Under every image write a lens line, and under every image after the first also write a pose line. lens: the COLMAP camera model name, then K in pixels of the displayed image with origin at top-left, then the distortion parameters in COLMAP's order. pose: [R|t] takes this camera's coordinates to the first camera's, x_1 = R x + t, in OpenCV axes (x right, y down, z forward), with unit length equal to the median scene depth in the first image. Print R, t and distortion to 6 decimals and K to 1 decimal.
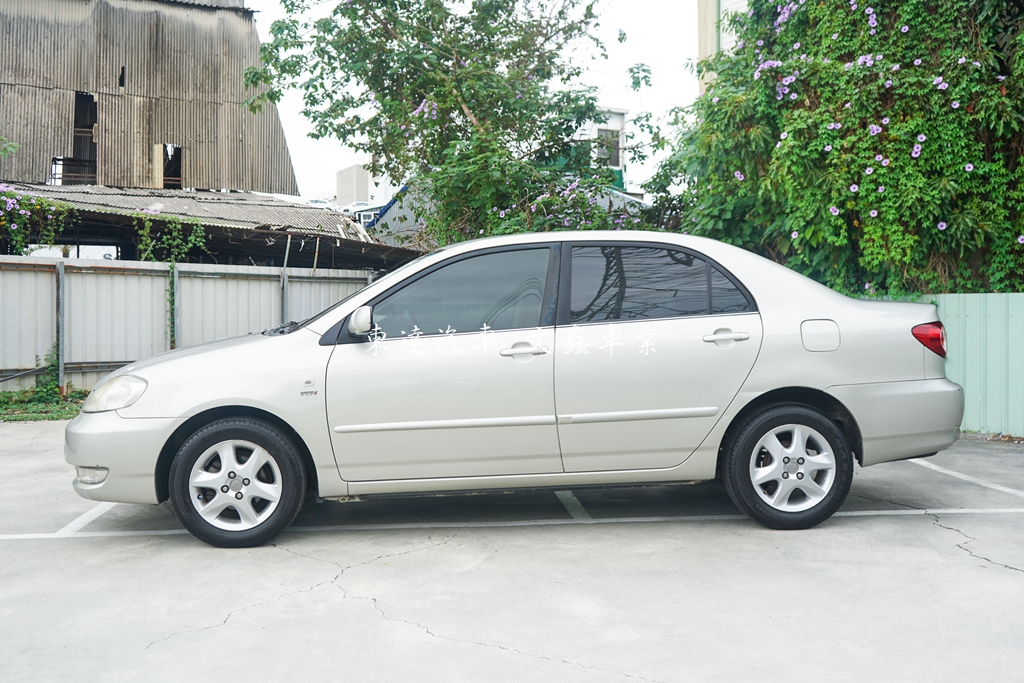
lens RADIAL K [[1006.1, 0, 517.6], [0, 1006.1, 342.6], [0, 0, 1]] dist [0.002370, 0.000000]
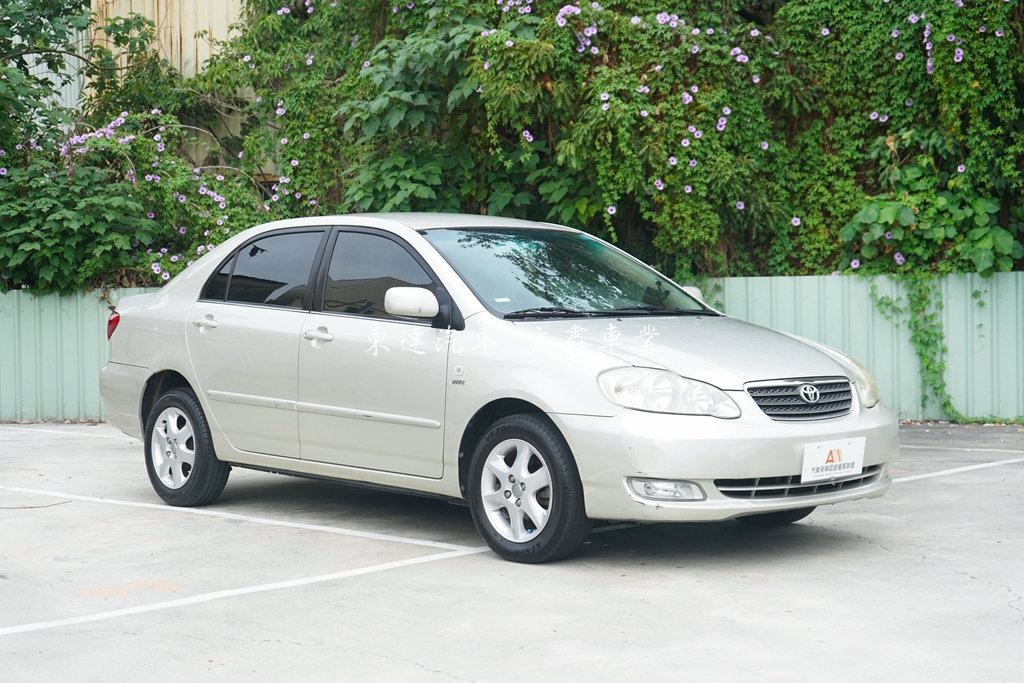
lens RADIAL K [[1592.7, 0, 477.9], [0, 1592.7, 371.9], [0, 0, 1]] dist [-0.062401, 0.000000]
pose [[0.777662, -0.040102, 0.627402, -0.704708], [0.038568, 0.999127, 0.016057, 0.006612], [-0.627498, 0.011710, 0.778530, -0.000779]]
